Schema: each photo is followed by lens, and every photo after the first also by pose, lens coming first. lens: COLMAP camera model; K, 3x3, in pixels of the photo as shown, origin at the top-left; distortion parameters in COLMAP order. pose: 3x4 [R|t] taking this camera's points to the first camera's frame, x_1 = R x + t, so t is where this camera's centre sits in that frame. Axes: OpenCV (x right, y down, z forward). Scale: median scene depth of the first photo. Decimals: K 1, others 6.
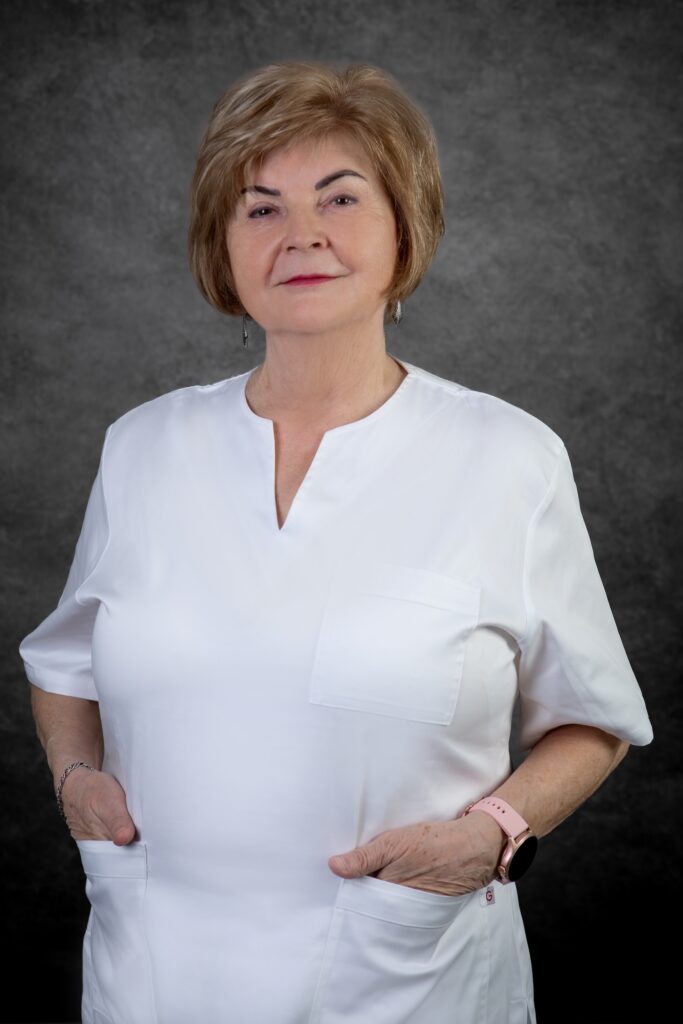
lens RADIAL K [[1982.4, 0, 344.1], [0, 1982.4, 508.4], [0, 0, 1]] dist [0.151715, 0.000000]
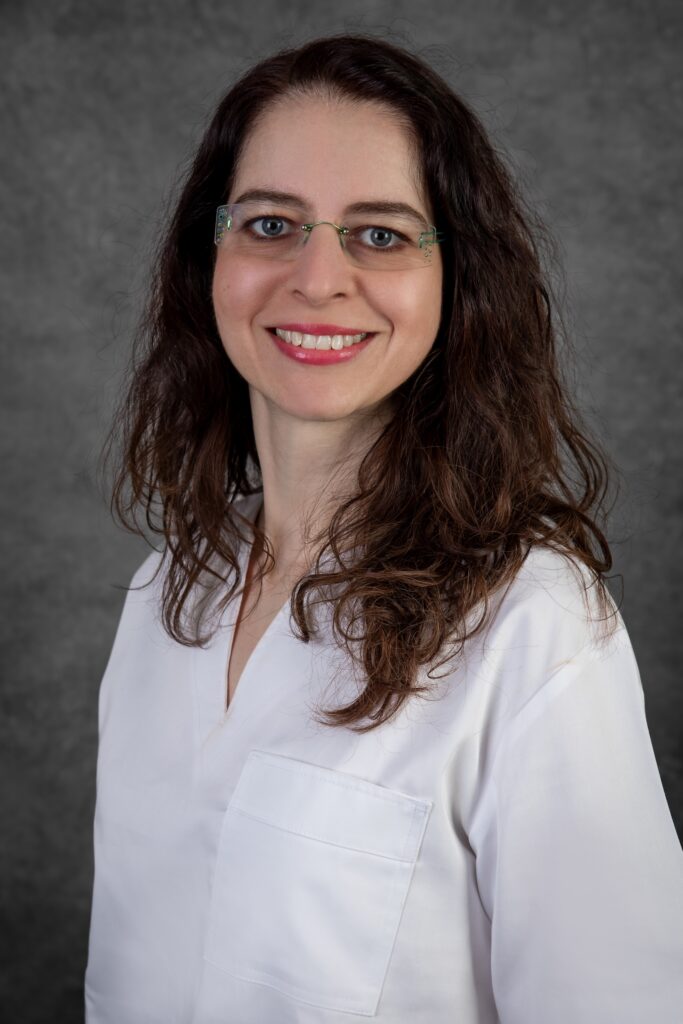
lens RADIAL K [[1884.9, 0, 337.2], [0, 1884.9, 517.9], [0, 0, 1]] dist [0.115653, 0.000000]
pose [[0.997331, -0.013823, -0.071690, 0.045475], [0.015696, 0.999548, 0.025624, -0.066071], [0.071304, -0.026681, 0.997098, 0.313632]]
